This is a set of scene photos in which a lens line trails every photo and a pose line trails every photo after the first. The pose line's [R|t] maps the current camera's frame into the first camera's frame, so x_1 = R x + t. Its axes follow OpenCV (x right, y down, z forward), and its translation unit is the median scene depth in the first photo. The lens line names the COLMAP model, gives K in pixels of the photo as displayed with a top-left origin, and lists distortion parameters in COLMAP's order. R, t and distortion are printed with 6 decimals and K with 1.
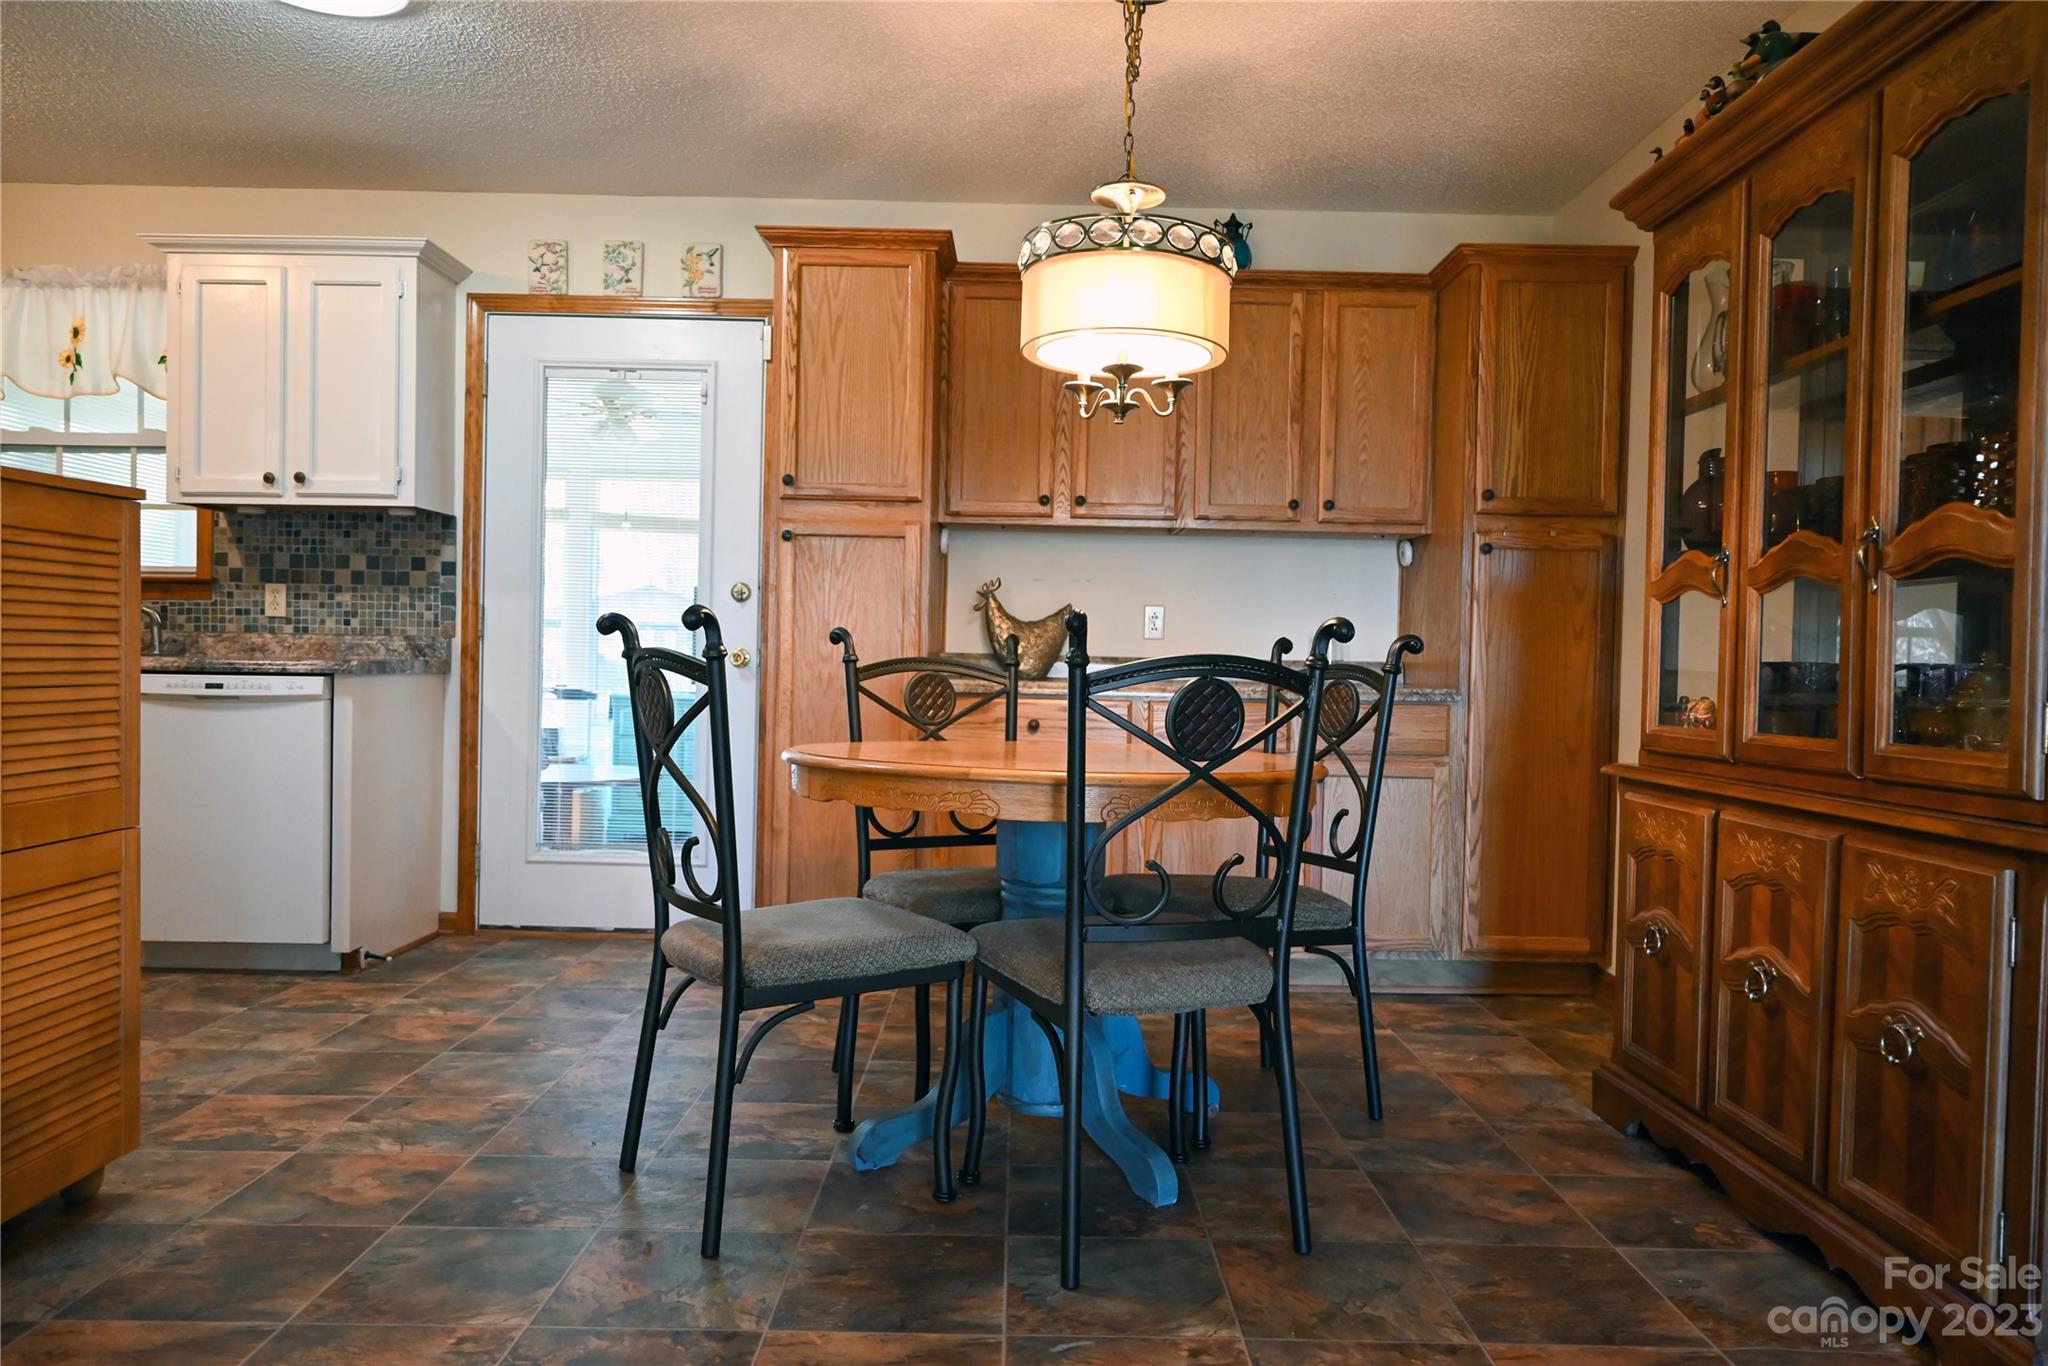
lens RADIAL K [[1380.7, 0, 1033.6], [0, 1380.7, 681.7], [0, 0, 1]] dist [0.002203, 0.001123]
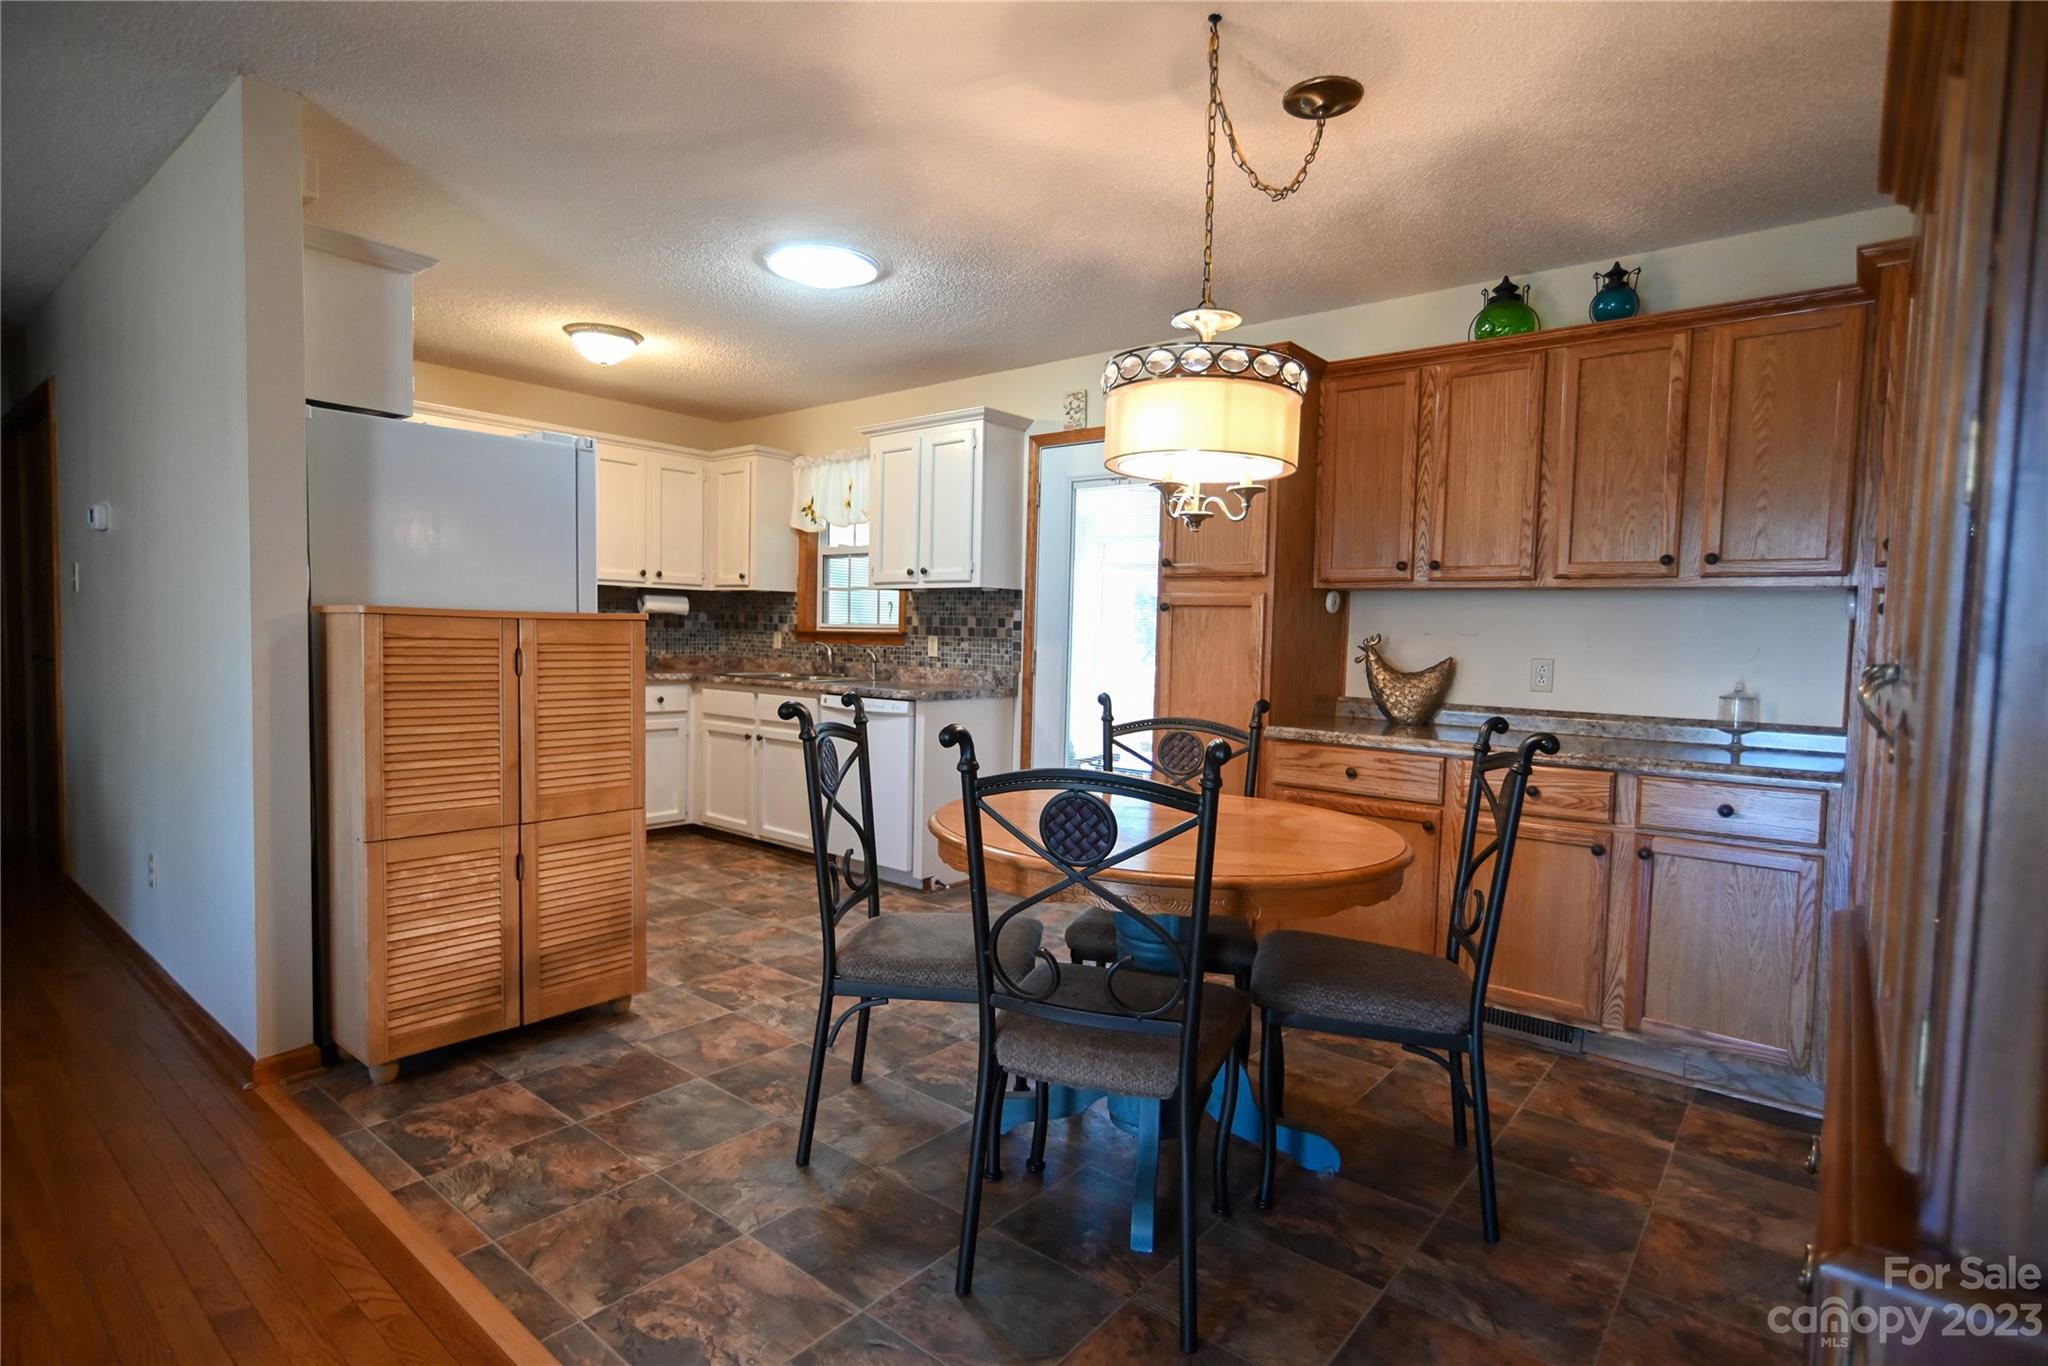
lens RADIAL K [[1019.4, 0, 1023.5], [0, 1019.4, 686.8], [0, 0, 1]] dist [-0.011422, 0.009006]
pose [[0.768573, 0.034278, -0.638843, 0.394223], [-0.019666, 0.999358, 0.029962, -0.070610], [0.639460, -0.010465, 0.768753, 0.239692]]
